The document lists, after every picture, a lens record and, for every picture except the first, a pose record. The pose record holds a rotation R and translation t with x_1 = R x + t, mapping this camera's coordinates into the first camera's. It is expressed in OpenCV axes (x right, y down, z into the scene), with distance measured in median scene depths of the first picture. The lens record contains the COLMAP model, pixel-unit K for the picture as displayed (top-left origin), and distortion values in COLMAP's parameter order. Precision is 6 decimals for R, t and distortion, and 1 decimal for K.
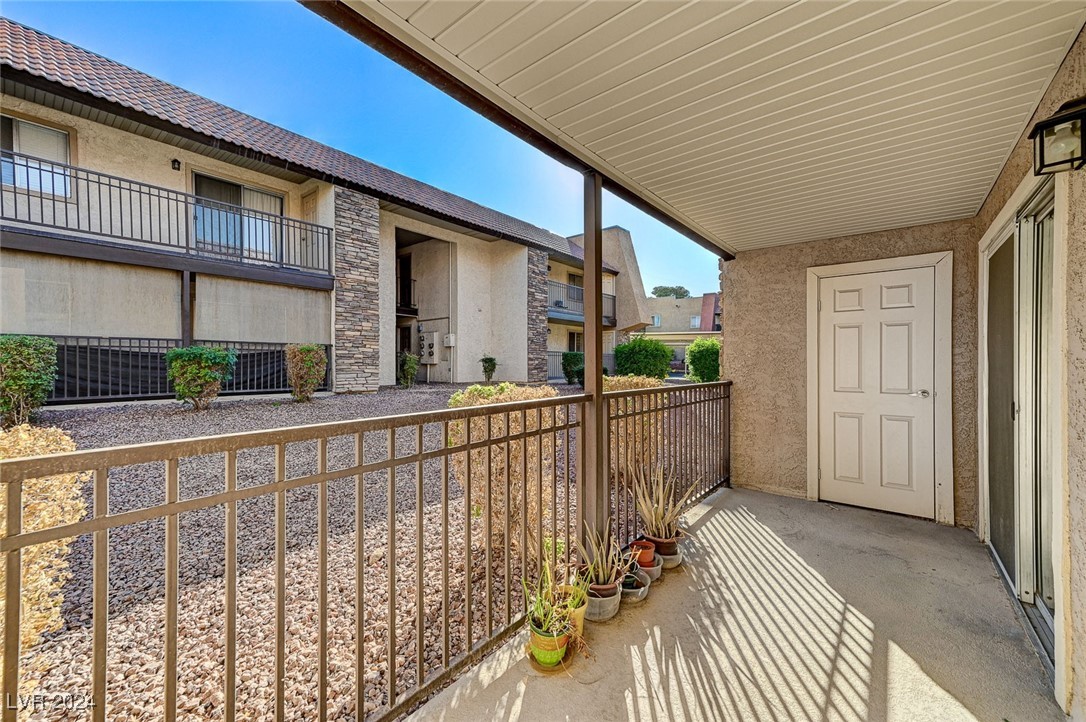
lens RADIAL K [[426.6, 0, 544.4], [0, 426.6, 364.5], [0, 0, 1]] dist [0.015687, 0.000325]
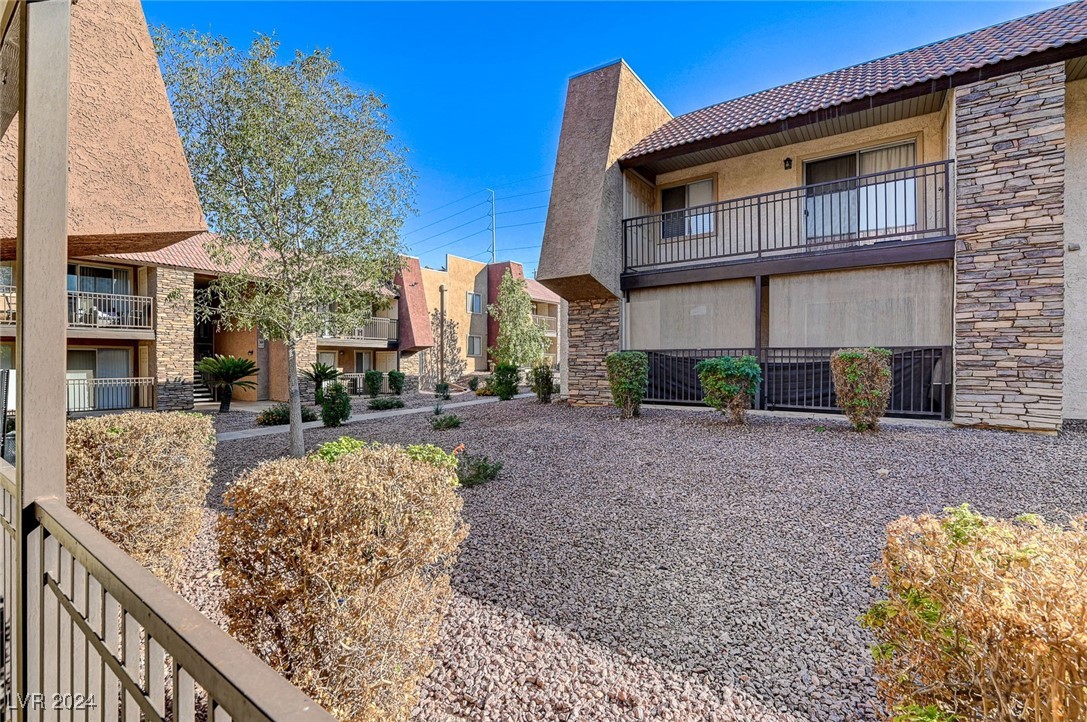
lens RADIAL K [[481.4, 0, 537.0], [0, 481.4, 363.5], [0, 0, 1]] dist [-0.019224, 0.000945]
pose [[0.059189, 0.002276, -0.998244, 0.379549], [-0.009310, 0.999955, 0.001728, -0.041697], [0.998203, 0.009191, 0.059208, 0.890593]]
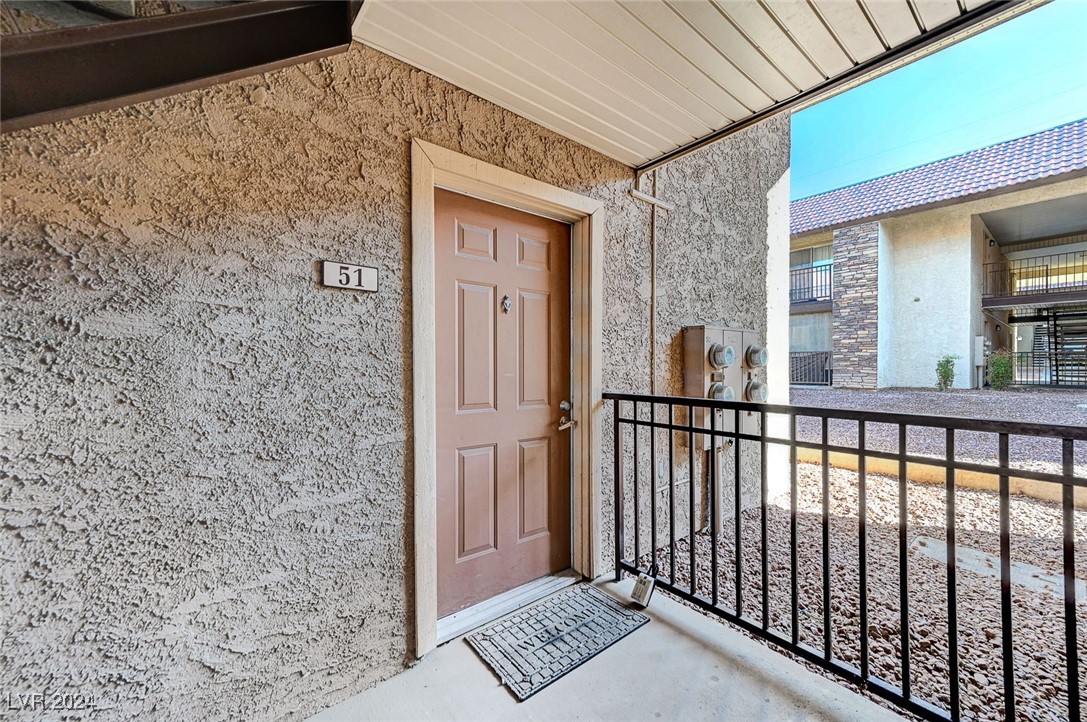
lens RADIAL K [[427.0, 0, 544.9], [0, 427.0, 364.5], [0, 0, 1]] dist [0.015687, 0.000325]
pose [[-0.203896, 0.000454, -0.978992, 2.442061], [-0.002591, 0.999996, 0.001004, -0.009281], [0.978989, 0.002742, -0.203894, 0.985786]]
